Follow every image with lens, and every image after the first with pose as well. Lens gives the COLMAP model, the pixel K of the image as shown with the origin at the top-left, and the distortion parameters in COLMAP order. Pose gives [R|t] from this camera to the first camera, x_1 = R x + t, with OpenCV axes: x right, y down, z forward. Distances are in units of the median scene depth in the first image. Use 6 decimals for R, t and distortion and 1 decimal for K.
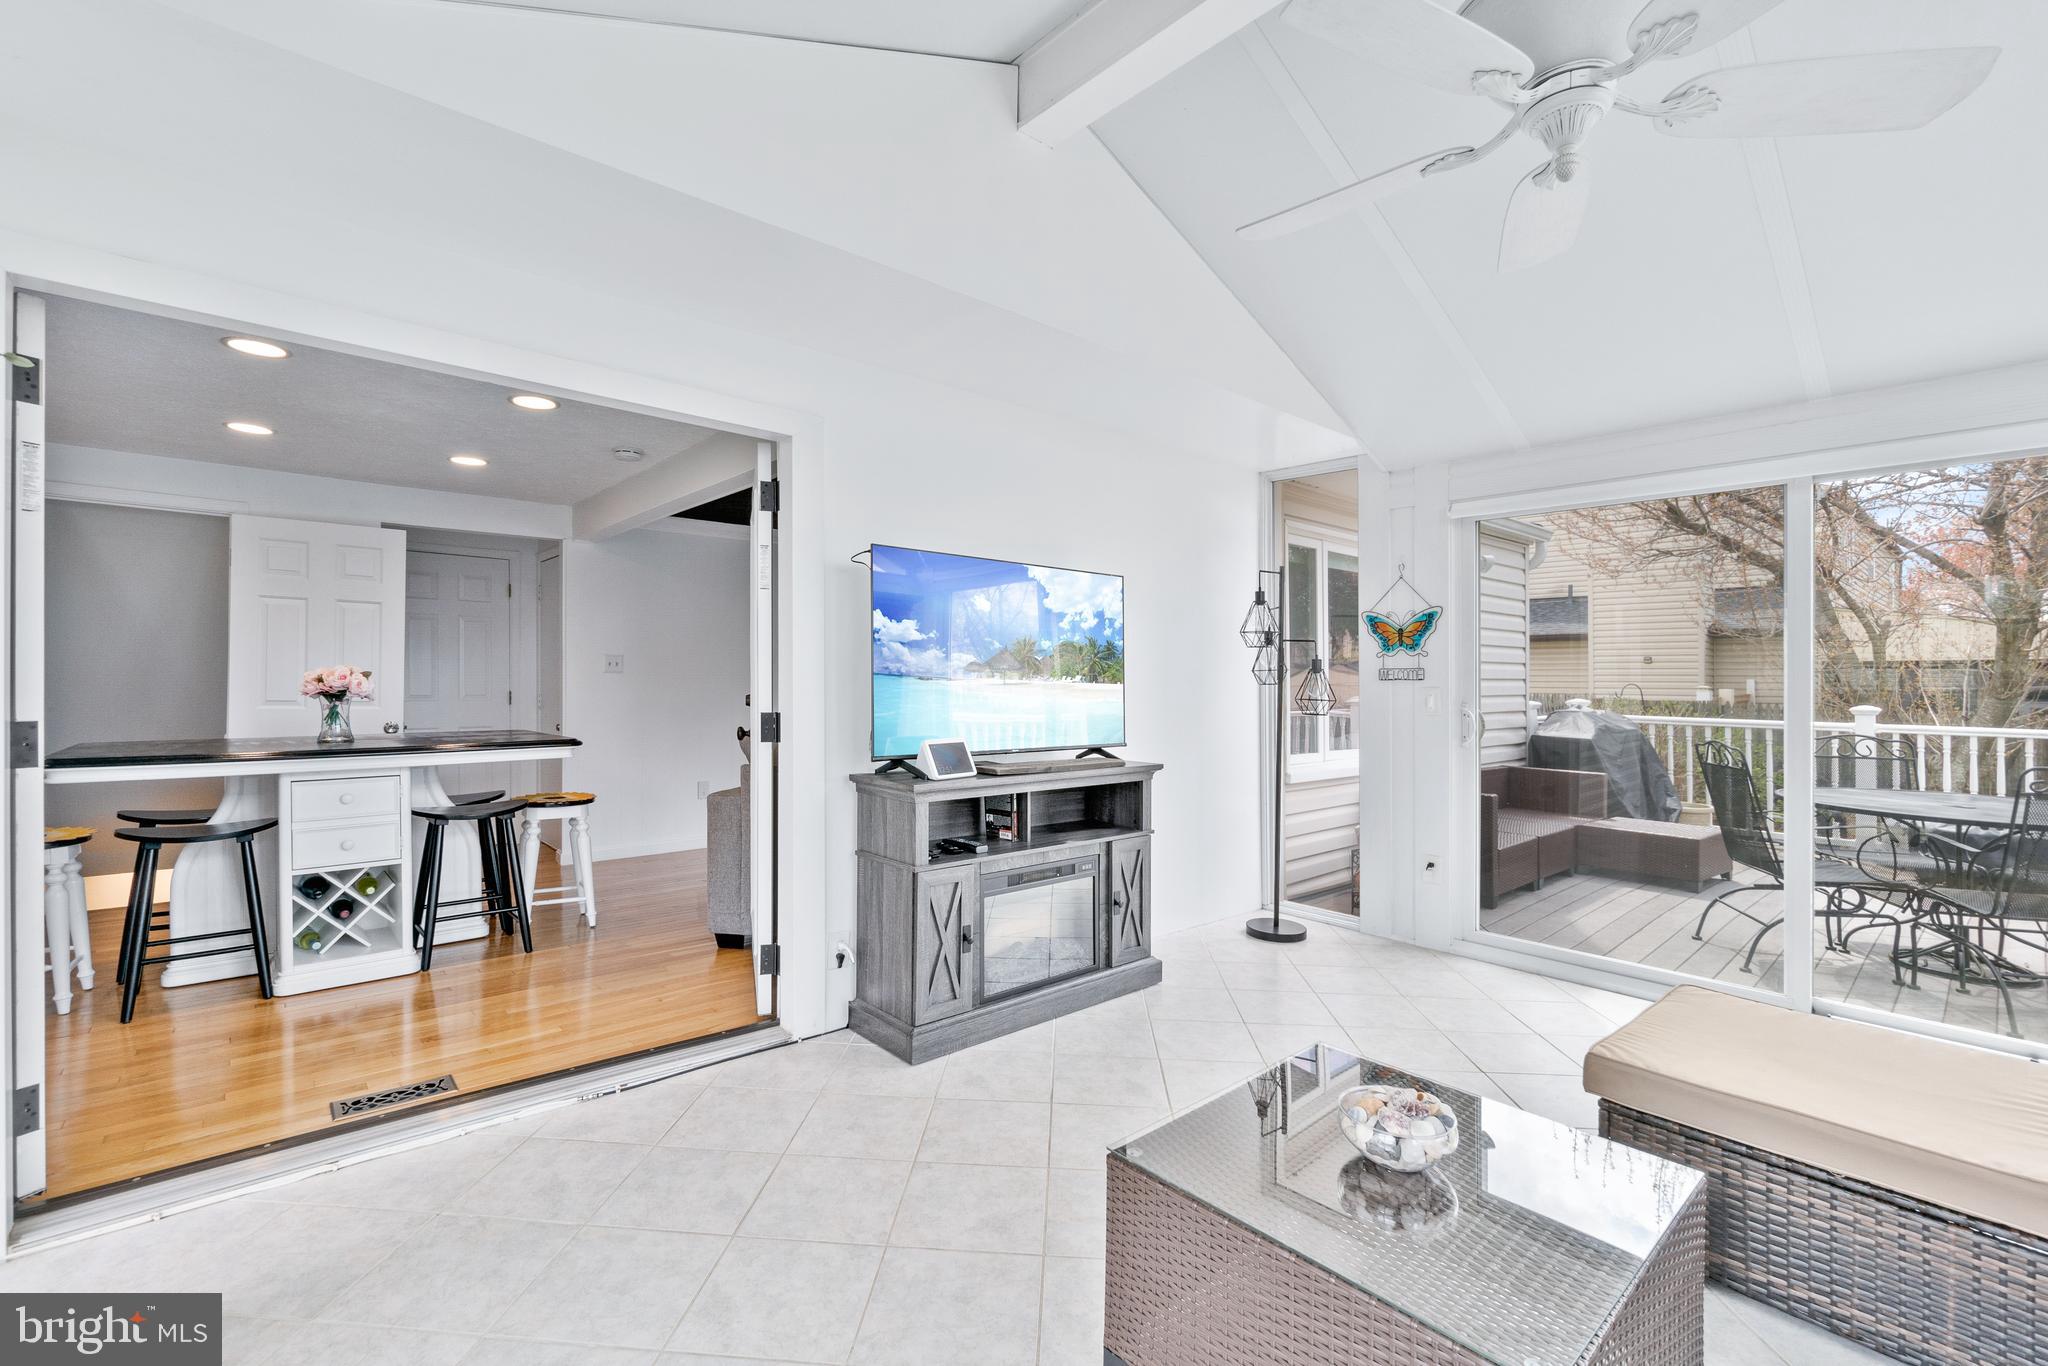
lens RADIAL K [[924.1, 0, 969.3], [0, 924.1, 680.1], [0, 0, 1]] dist [-0.000961, -0.000701]
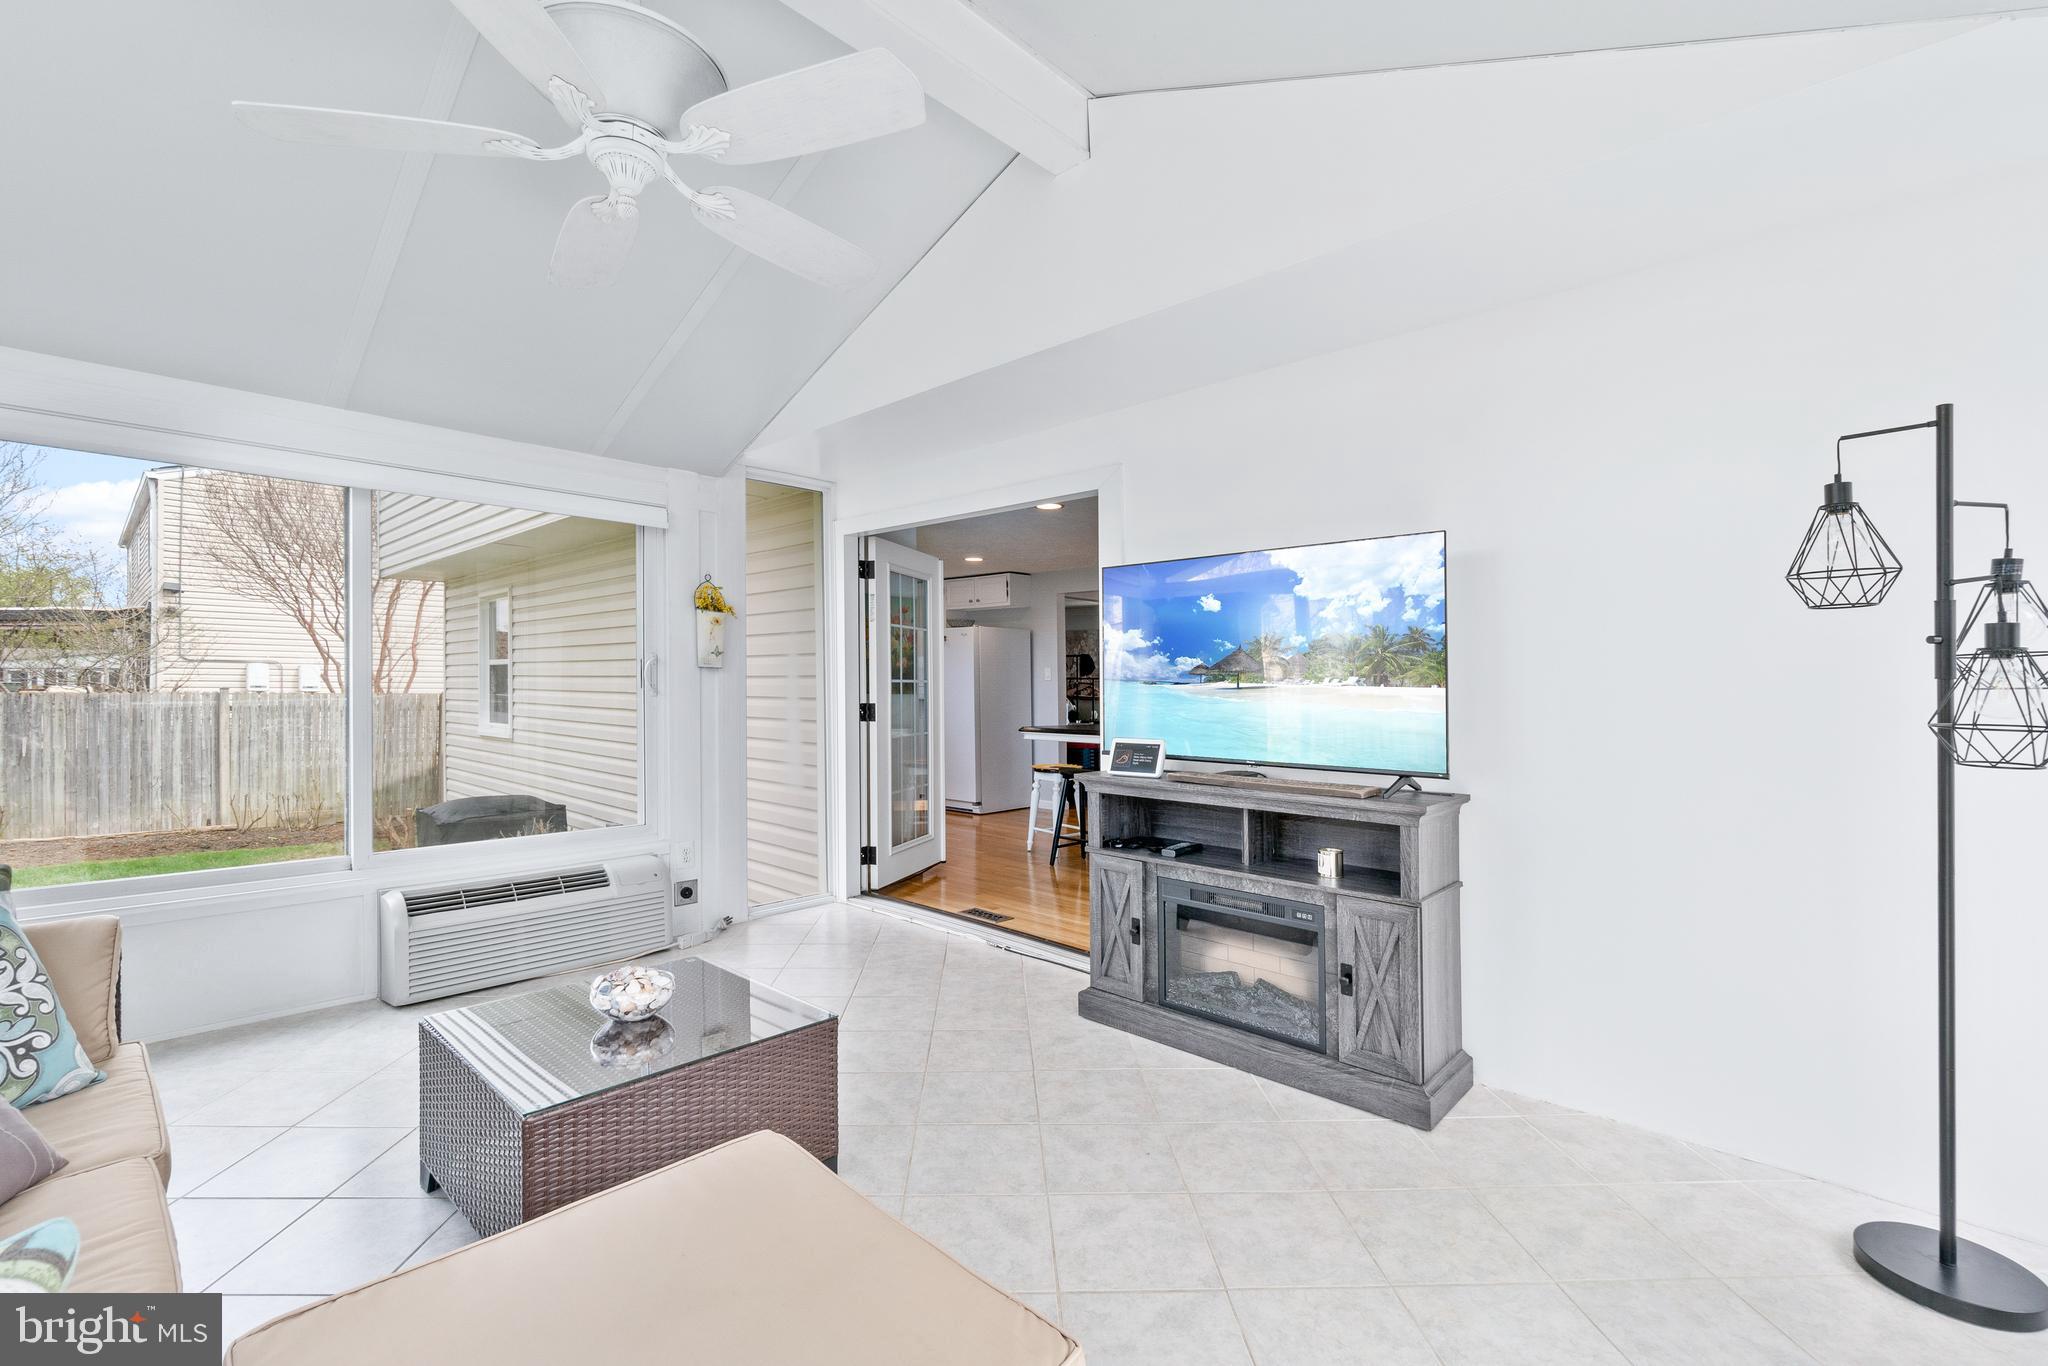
lens RADIAL K [[924.1, 0, 1014.8], [0, 924.1, 688.7], [0, 0, 1]] dist [-0.000961, -0.000701]
pose [[0.076388, -0.004753, -0.997067, 0.901325], [0.000288, 0.999989, -0.004745, 0.008986], [0.997078, 0.000075, 0.076388, 0.684449]]
